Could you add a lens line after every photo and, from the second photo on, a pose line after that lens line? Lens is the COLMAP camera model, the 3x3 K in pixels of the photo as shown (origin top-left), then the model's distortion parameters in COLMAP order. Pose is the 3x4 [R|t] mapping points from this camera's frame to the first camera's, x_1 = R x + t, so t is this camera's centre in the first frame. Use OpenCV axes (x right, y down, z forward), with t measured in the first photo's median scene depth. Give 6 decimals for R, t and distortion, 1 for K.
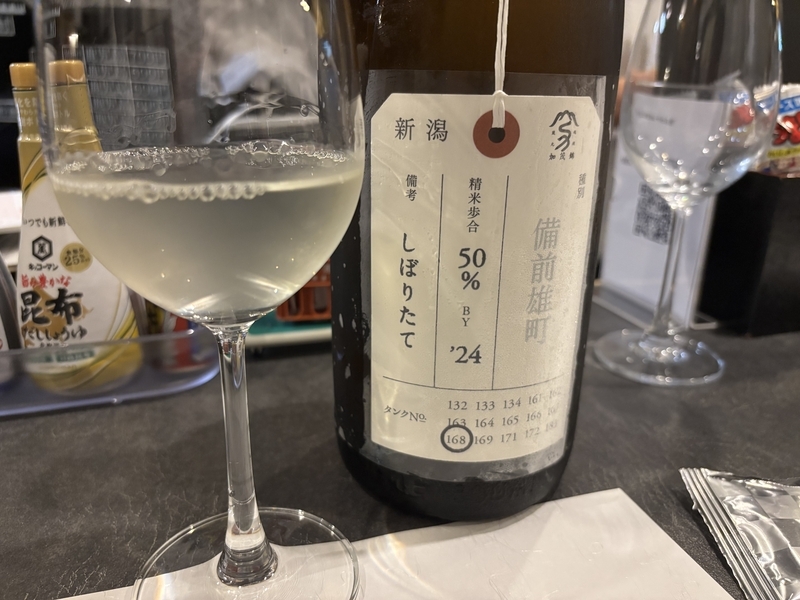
lens RADIAL K [[625.3, 0, 401.9], [0, 625.3, 311.3], [0, 0, 1]] dist [-0.007757, -0.015352]
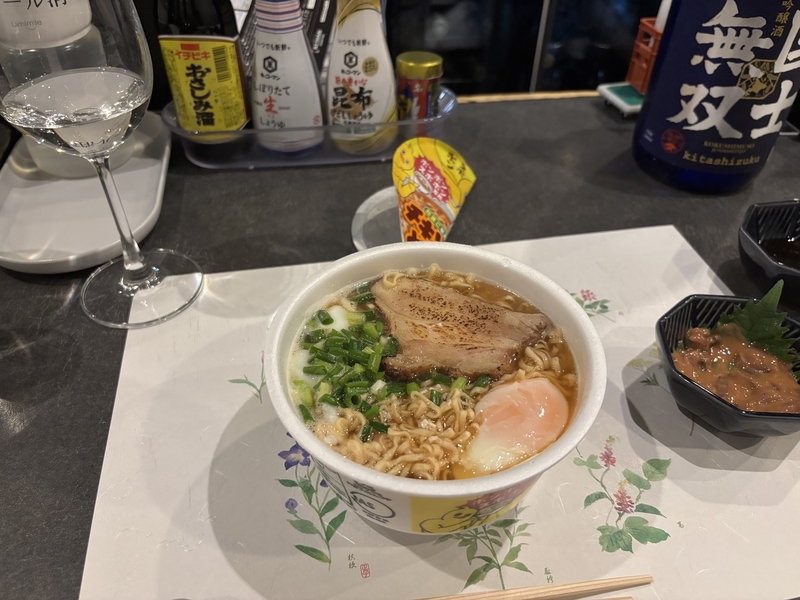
lens RADIAL K [[625.3, 0, 393.5], [0, 625.3, 296.8], [0, 0, 1]] dist [-0.007757, -0.015352]
pose [[0.986216, 0.103267, -0.129283, -0.199549], [-0.052071, 0.935337, 0.349904, -0.096769], [0.157056, -0.338349, 0.927822, -0.652022]]
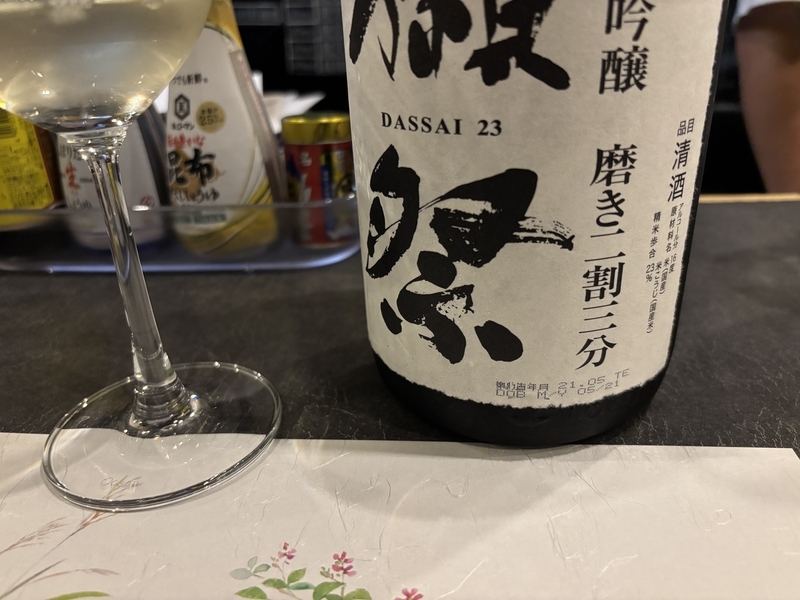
lens RADIAL K [[625.3, 0, 406.8], [0, 625.3, 300.5], [0, 0, 1]] dist [-0.007757, -0.015352]
pose [[0.919616, 0.117150, -0.374944, 0.165119], [-0.076992, 0.989735, 0.120403, 0.057491], [0.385200, -0.081857, 0.919195, 0.187756]]
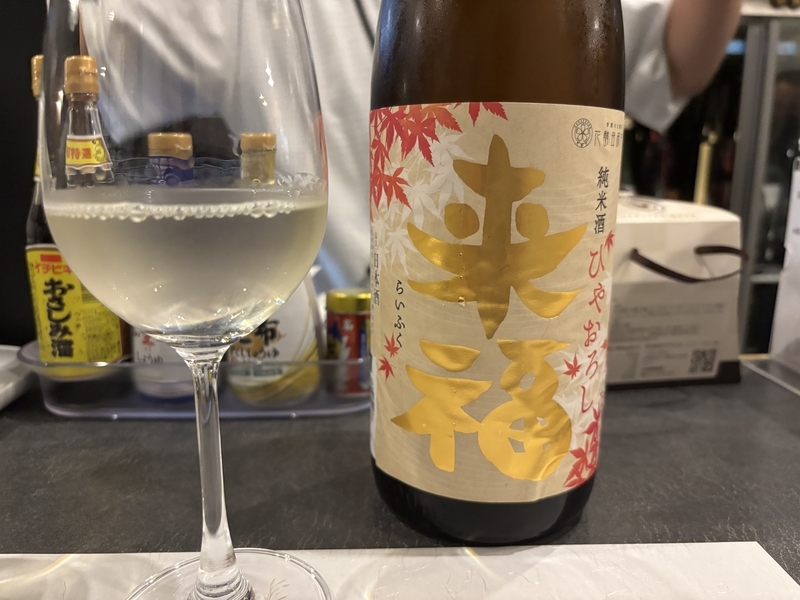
lens RADIAL K [[625.3, 0, 401.3], [0, 625.3, 299.6], [0, 0, 1]] dist [-0.007757, -0.015352]
pose [[0.962330, 0.048146, -0.267589, 0.043530], [-0.084622, 0.988351, -0.126494, 0.064160], [0.258381, 0.144373, 0.955194, -0.113964]]
